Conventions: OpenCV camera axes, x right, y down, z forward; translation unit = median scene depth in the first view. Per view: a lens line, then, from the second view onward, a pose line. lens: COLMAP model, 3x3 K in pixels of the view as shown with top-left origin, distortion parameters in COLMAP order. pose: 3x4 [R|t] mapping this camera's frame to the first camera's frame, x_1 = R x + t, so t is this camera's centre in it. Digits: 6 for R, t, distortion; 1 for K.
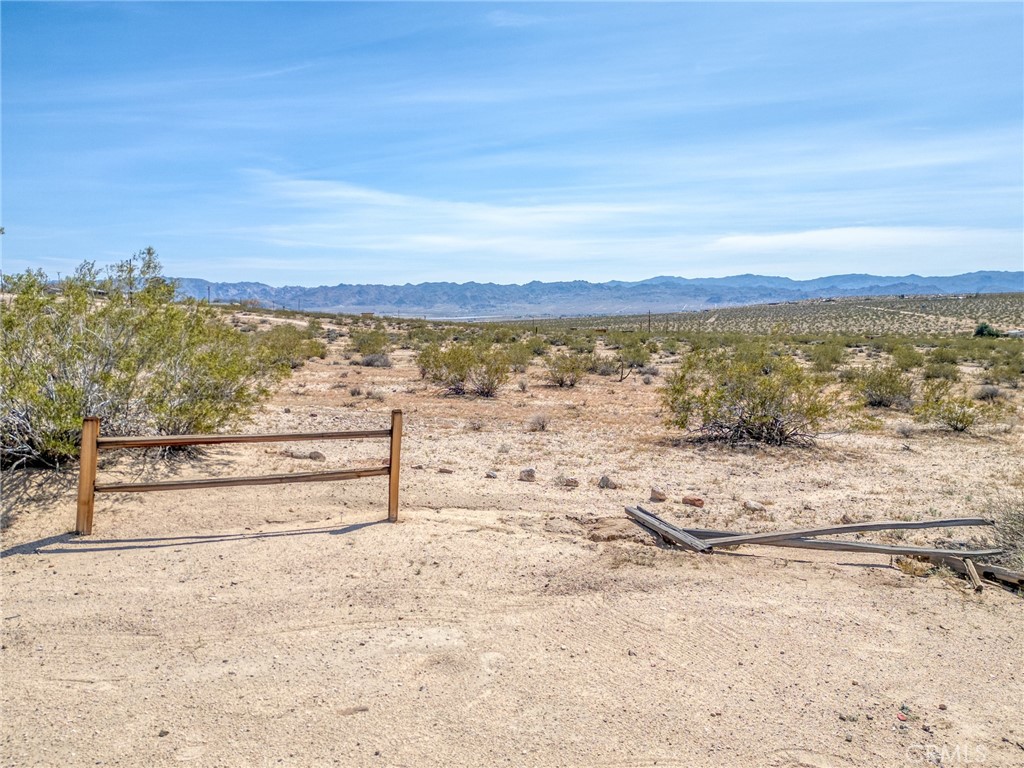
lens RADIAL K [[713.6, 0, 513.9], [0, 713.6, 380.6], [0, 0, 1]] dist [0.077179, -0.069621]
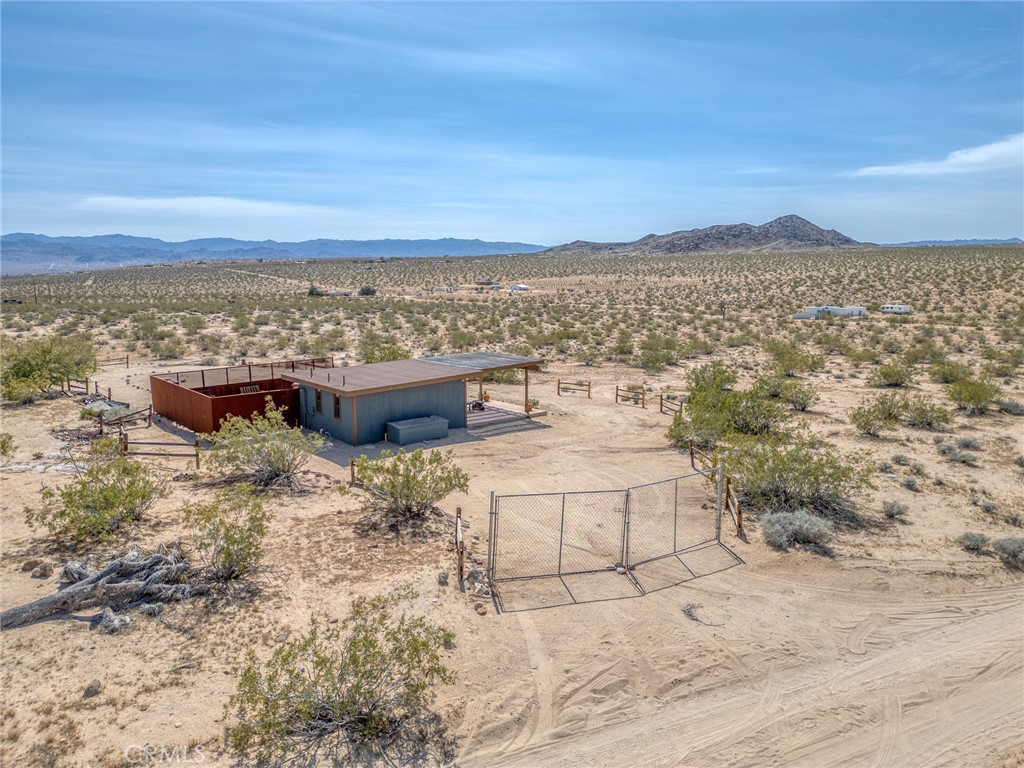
lens RADIAL K [[713.6, 0, 513.9], [0, 713.6, 380.6], [0, 0, 1]] dist [0.077179, -0.069621]
pose [[0.690287, -0.110745, 0.715010, -0.054881], [0.062716, 0.993656, 0.093356, -0.002756], [-0.720812, -0.019599, 0.692853, -0.141842]]
